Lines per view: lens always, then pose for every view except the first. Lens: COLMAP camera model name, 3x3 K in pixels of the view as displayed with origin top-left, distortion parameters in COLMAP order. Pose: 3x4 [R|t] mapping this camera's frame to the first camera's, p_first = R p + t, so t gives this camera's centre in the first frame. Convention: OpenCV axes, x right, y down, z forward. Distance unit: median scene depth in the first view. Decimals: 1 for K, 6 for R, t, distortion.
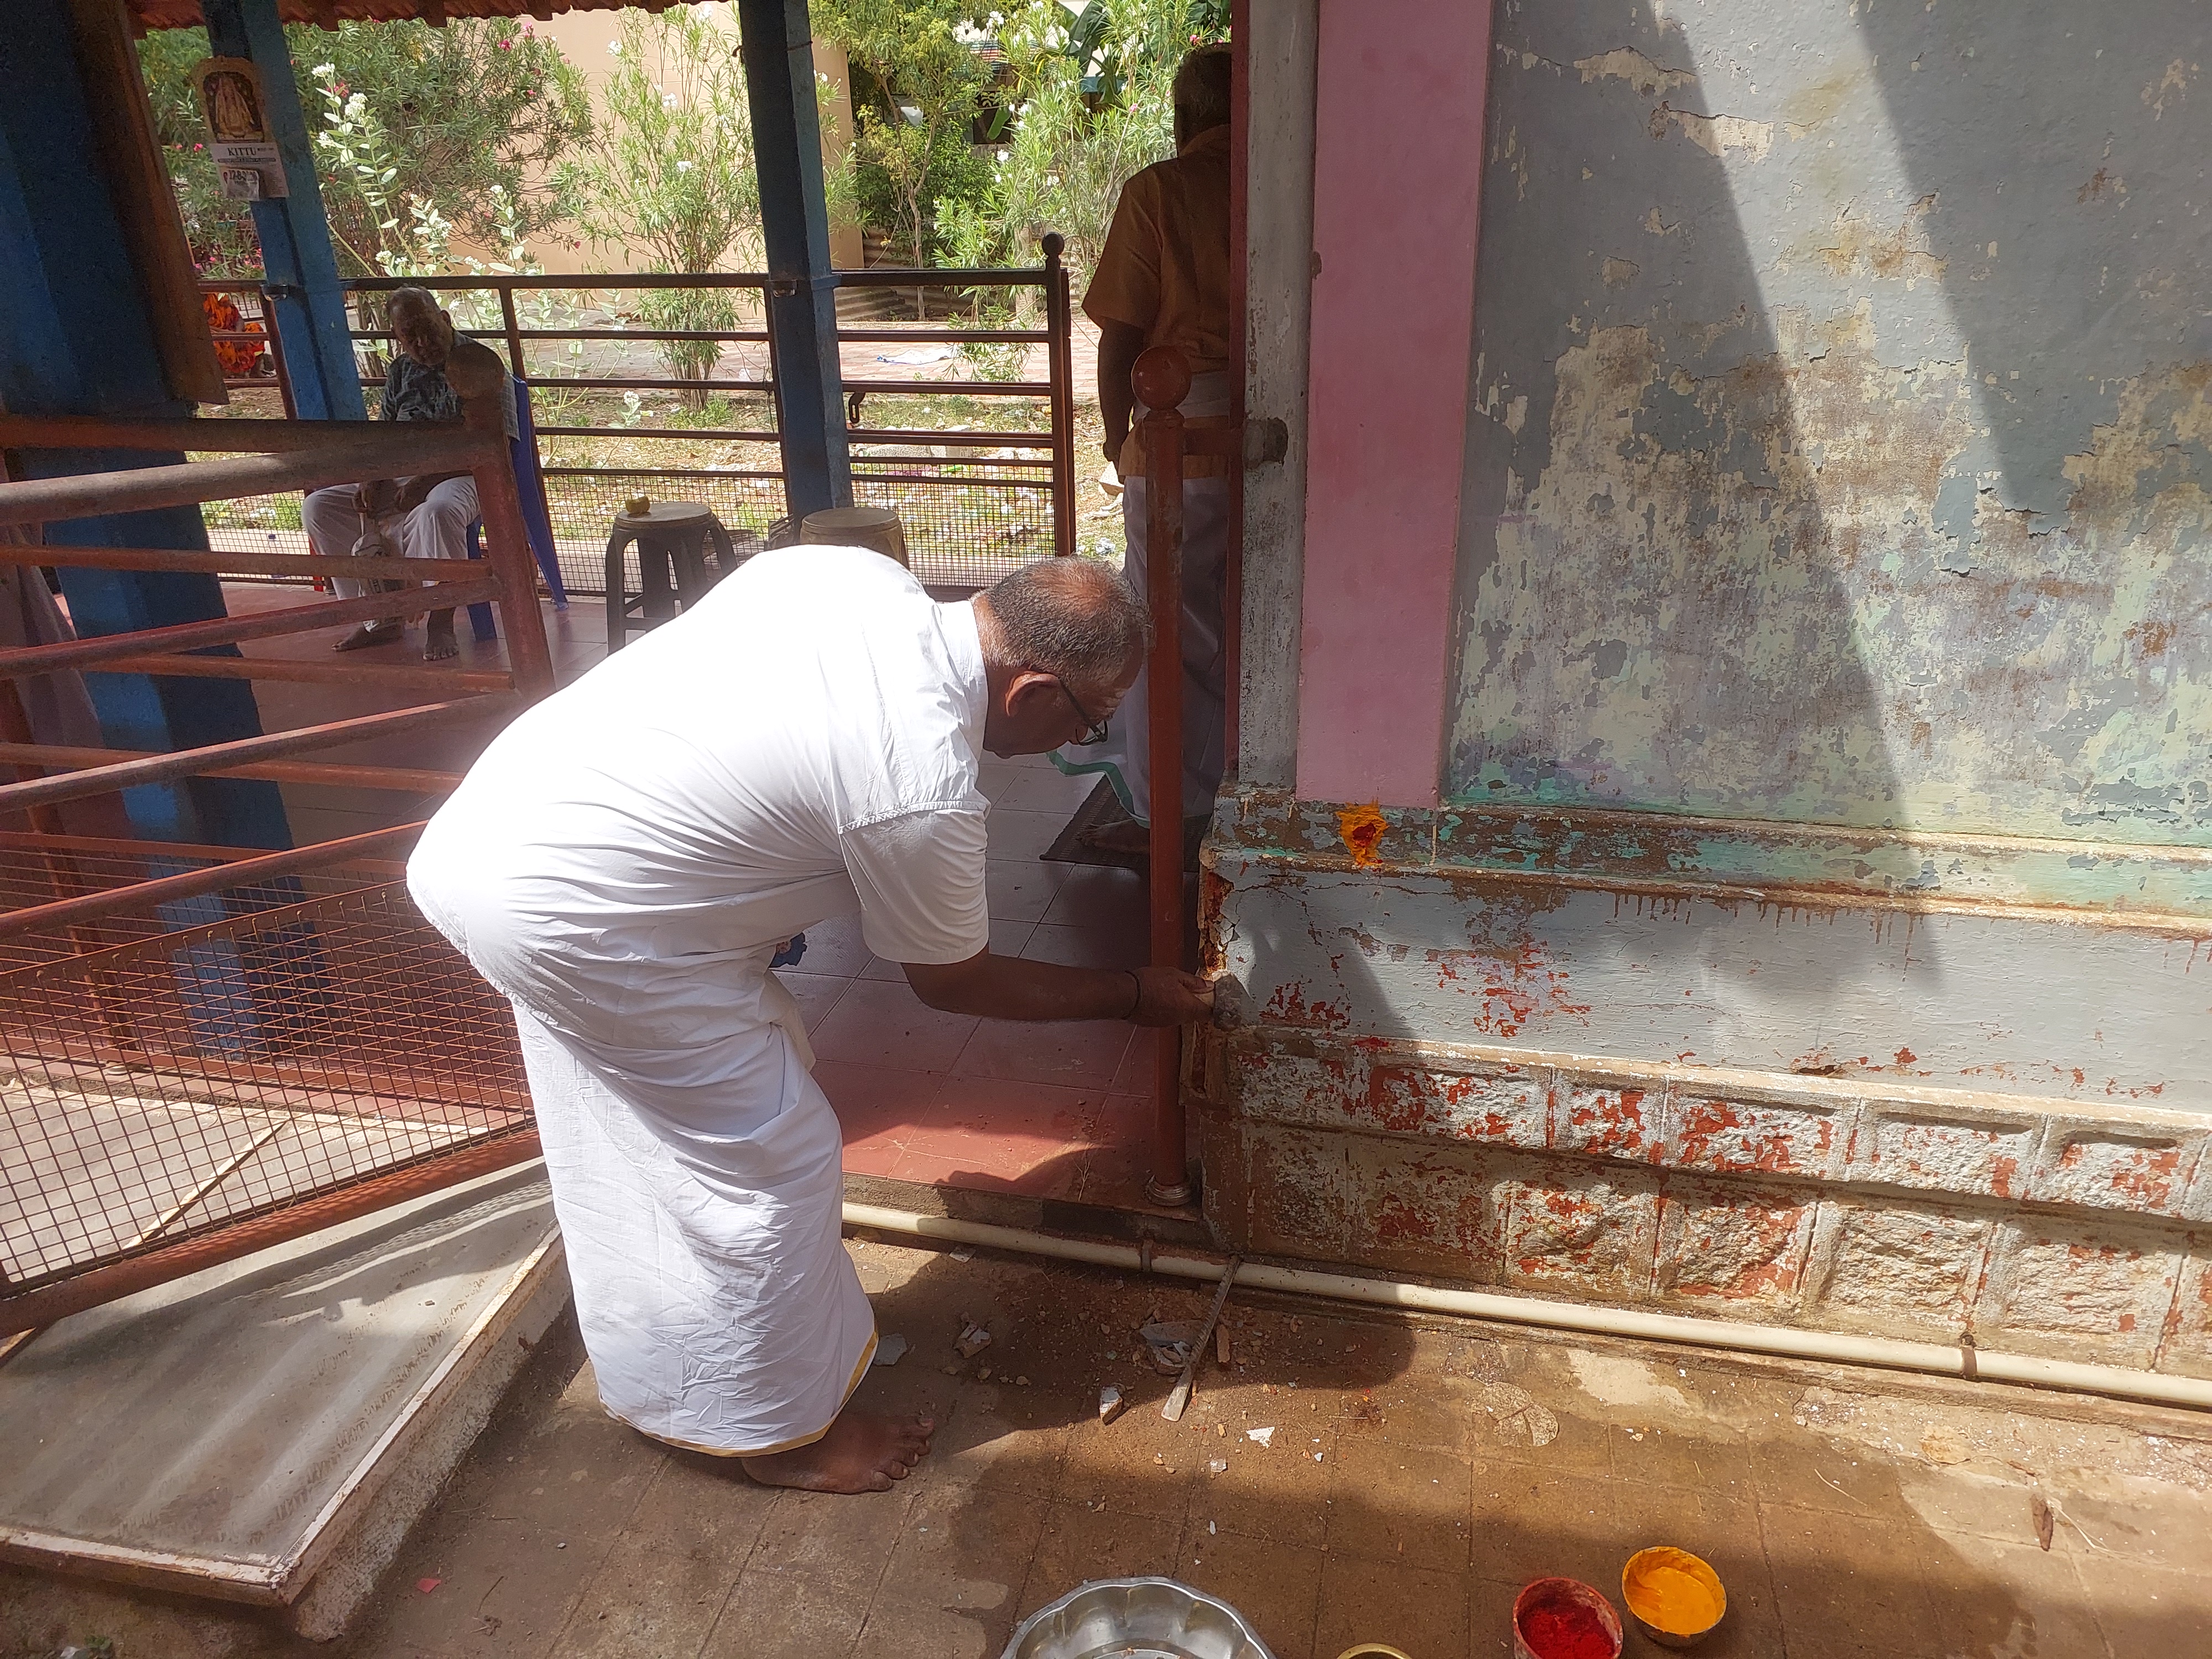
lens RADIAL K [[1490.6, 0, 1124.4], [0, 1490.6, 830.7], [0, 0, 1]] dist [0.019934, -0.017274]
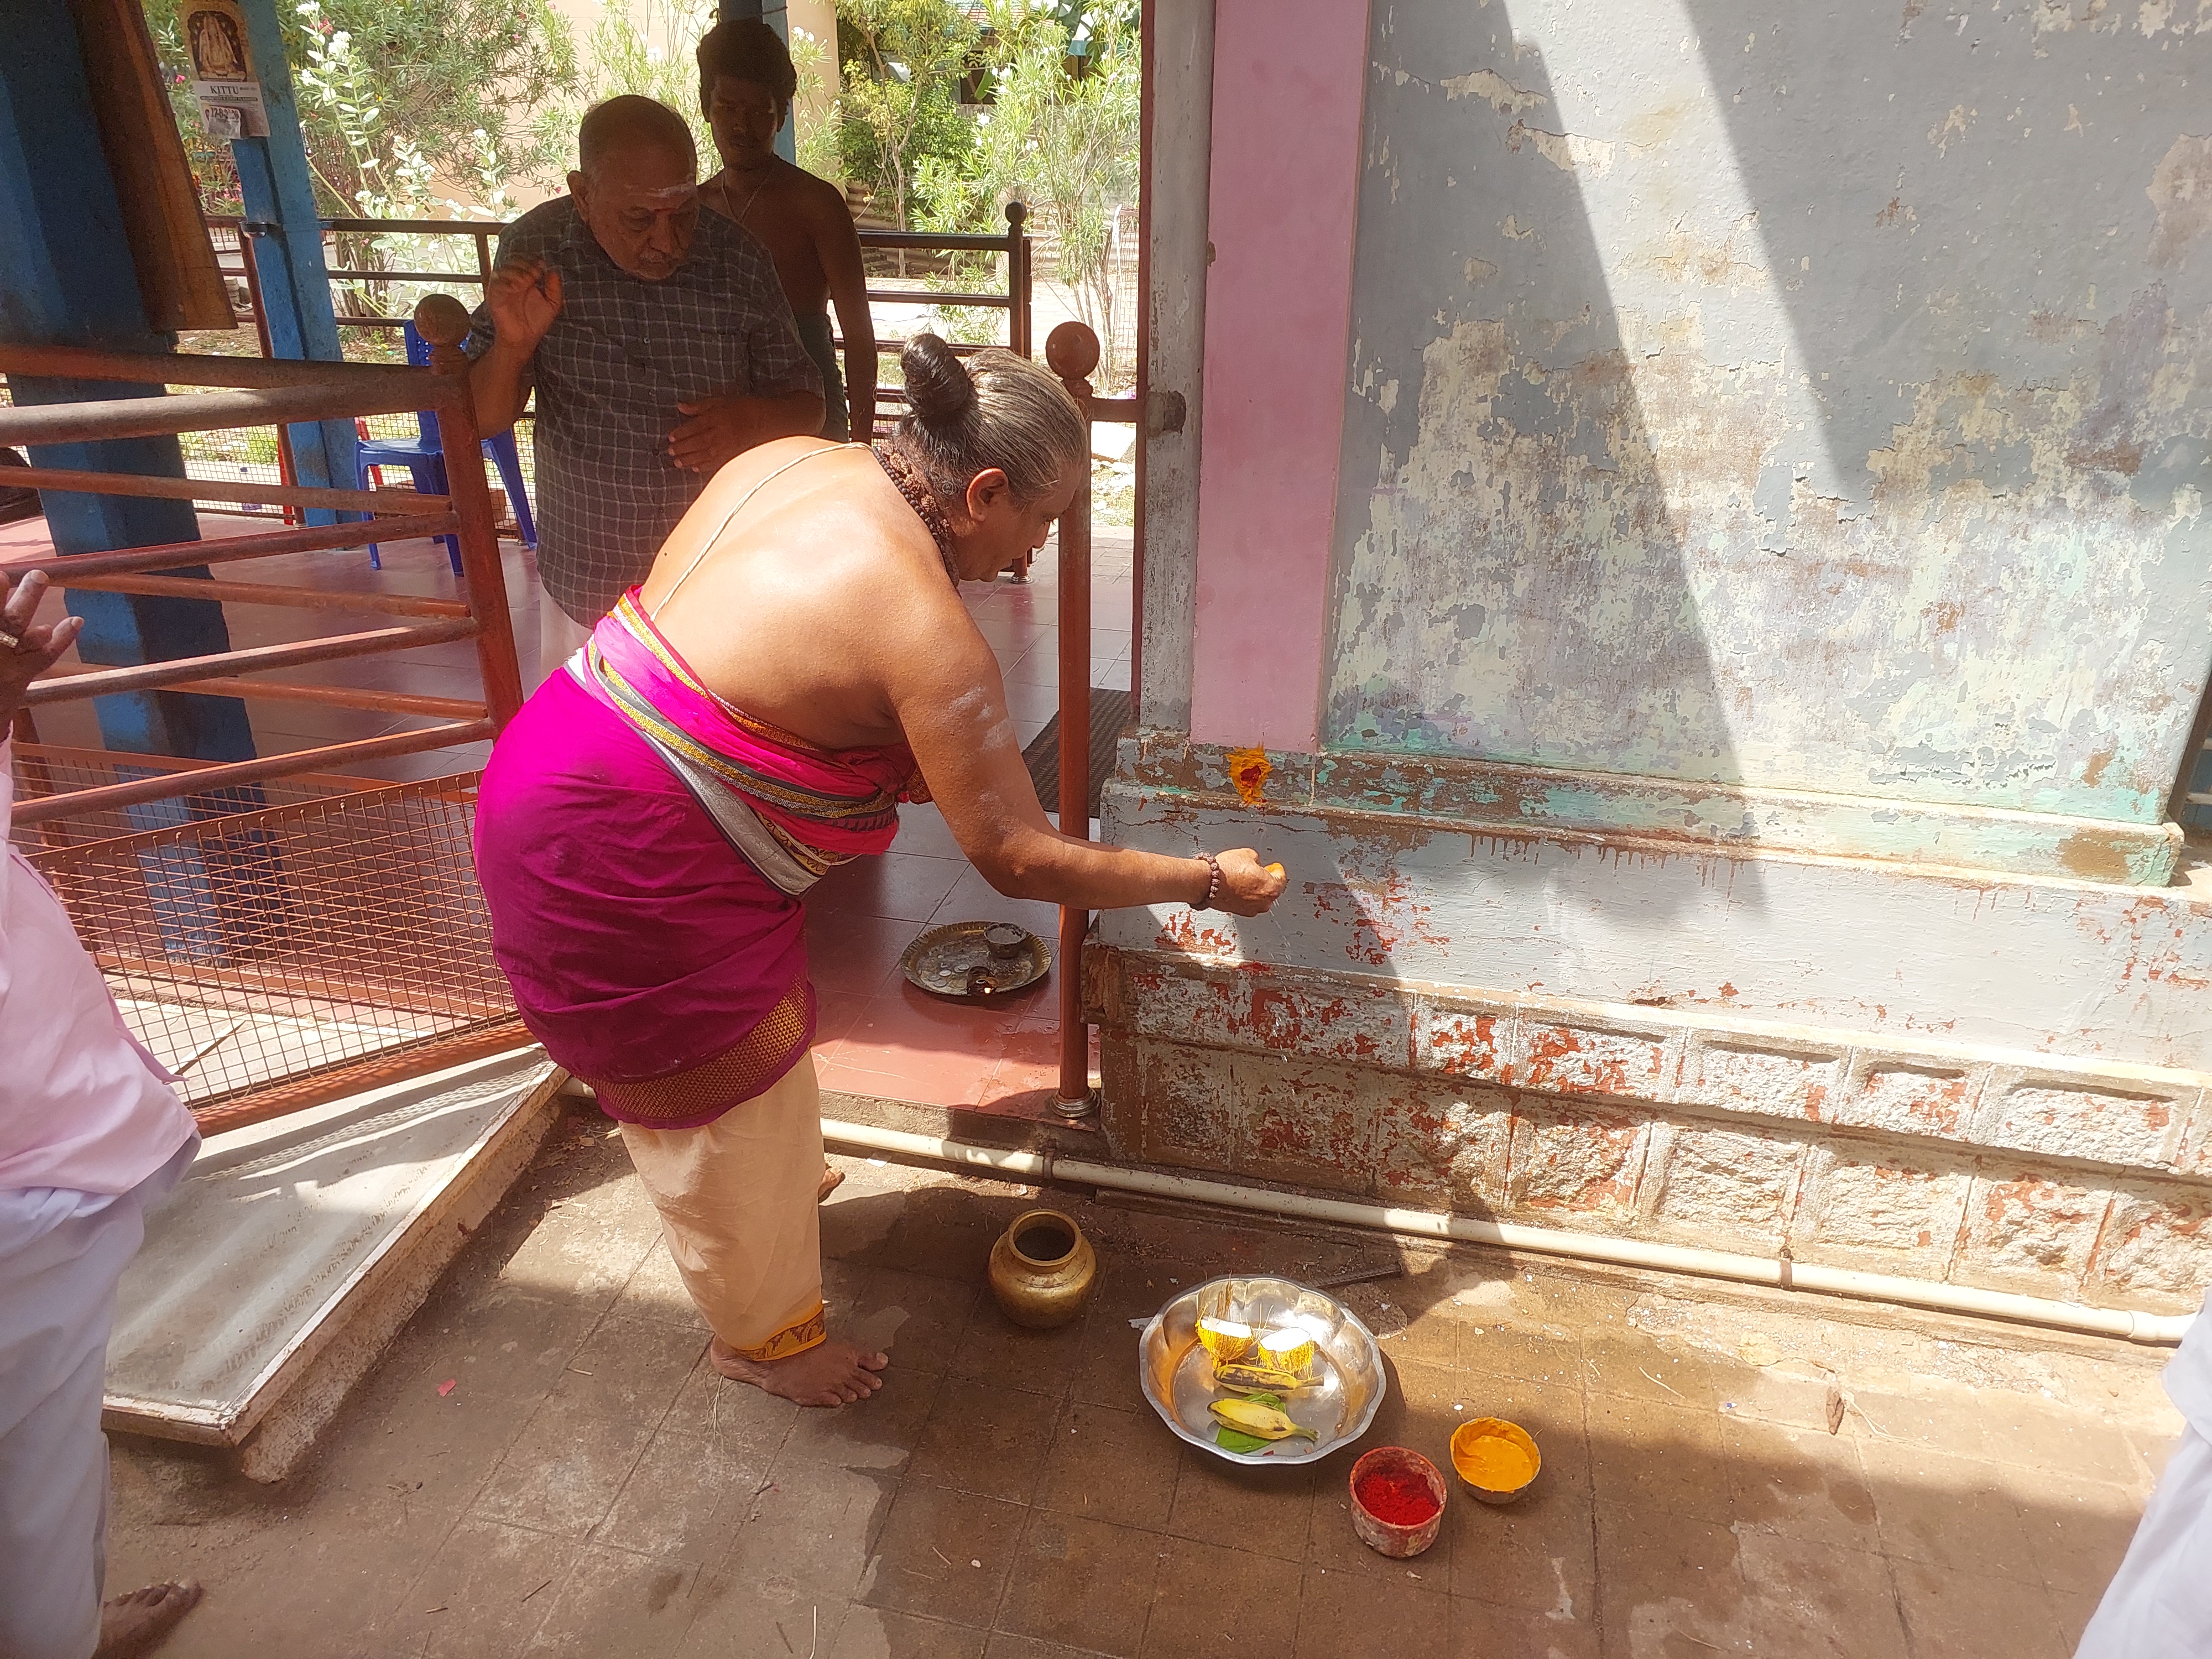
lens RADIAL K [[1490.6, 0, 1128.0], [0, 1490.6, 805.0], [0, 0, 1]] dist [0.019934, -0.017274]
pose [[0.999358, 0.029887, 0.019765, 0.053492], [-0.030021, 0.999528, 0.006517, 0.020663], [-0.019561, -0.007106, 0.999783, -0.095488]]
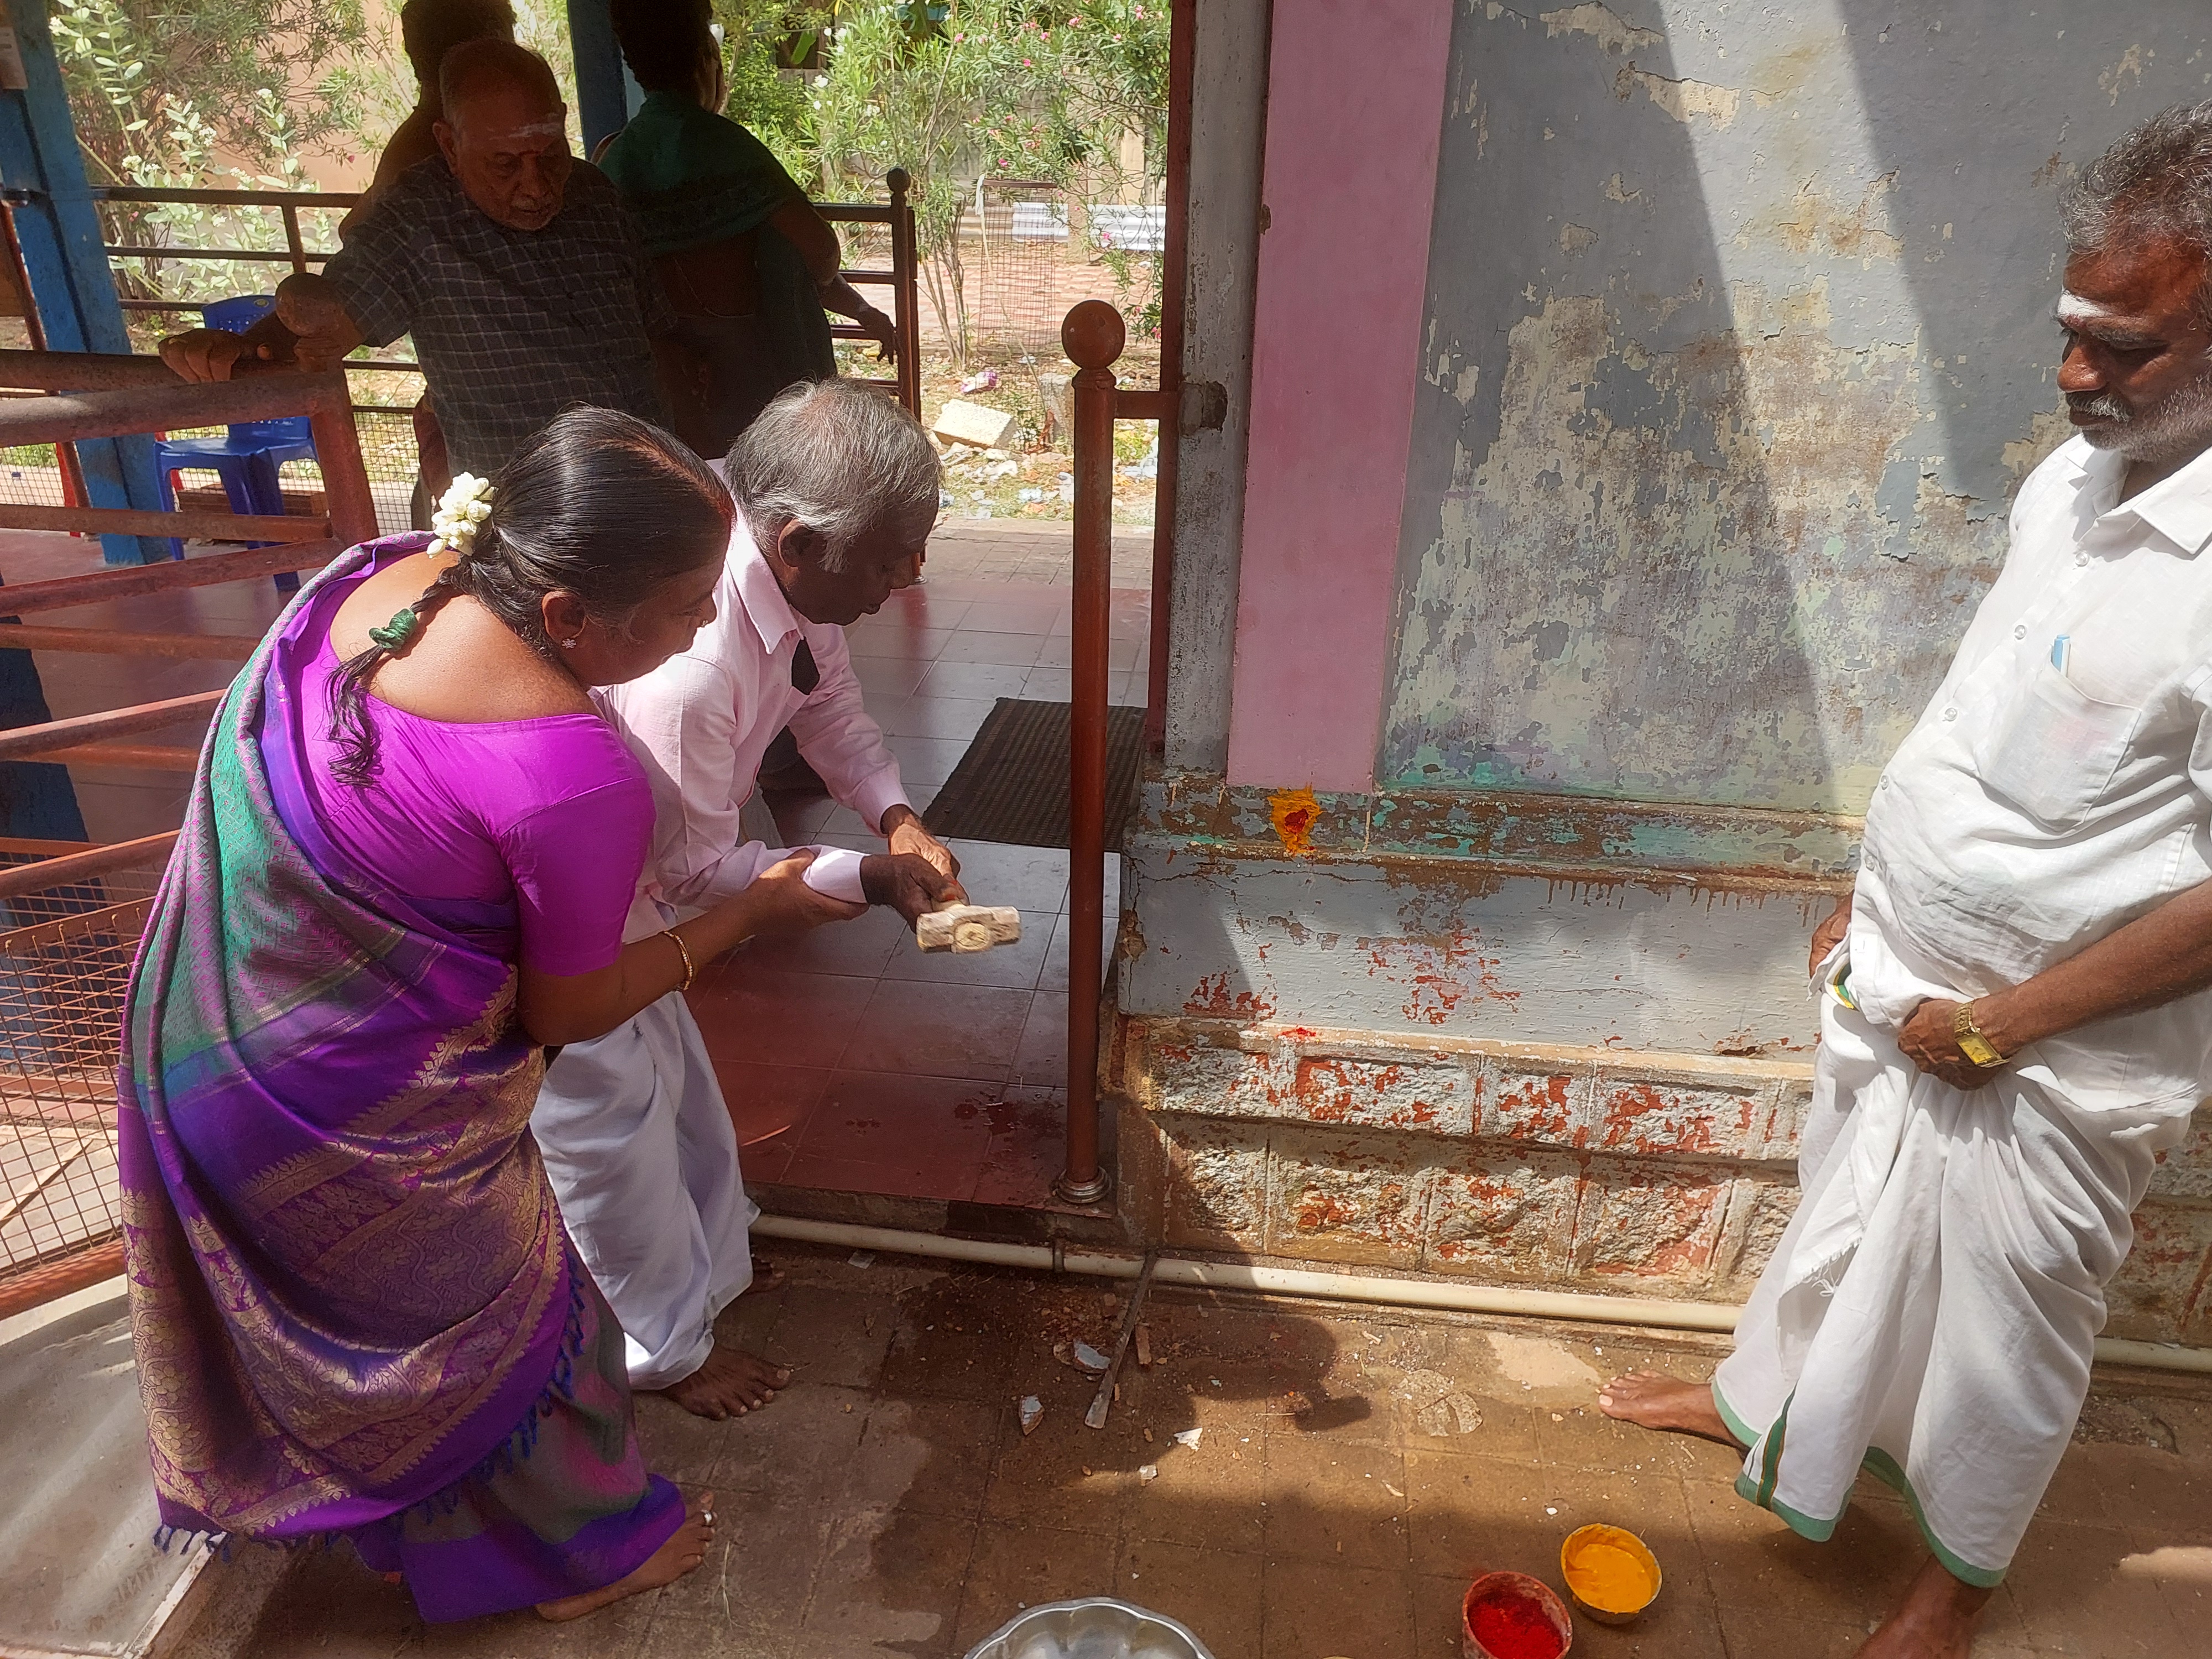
lens RADIAL K [[1490.6, 0, 1103.3], [0, 1490.6, 837.9], [0, 0, 1]] dist [0.019934, -0.017274]
pose [[0.993426, -0.010793, 0.113965, -0.076319], [0.006411, 0.999228, 0.038750, -0.025574], [-0.114295, -0.037765, 0.992729, 0.059969]]
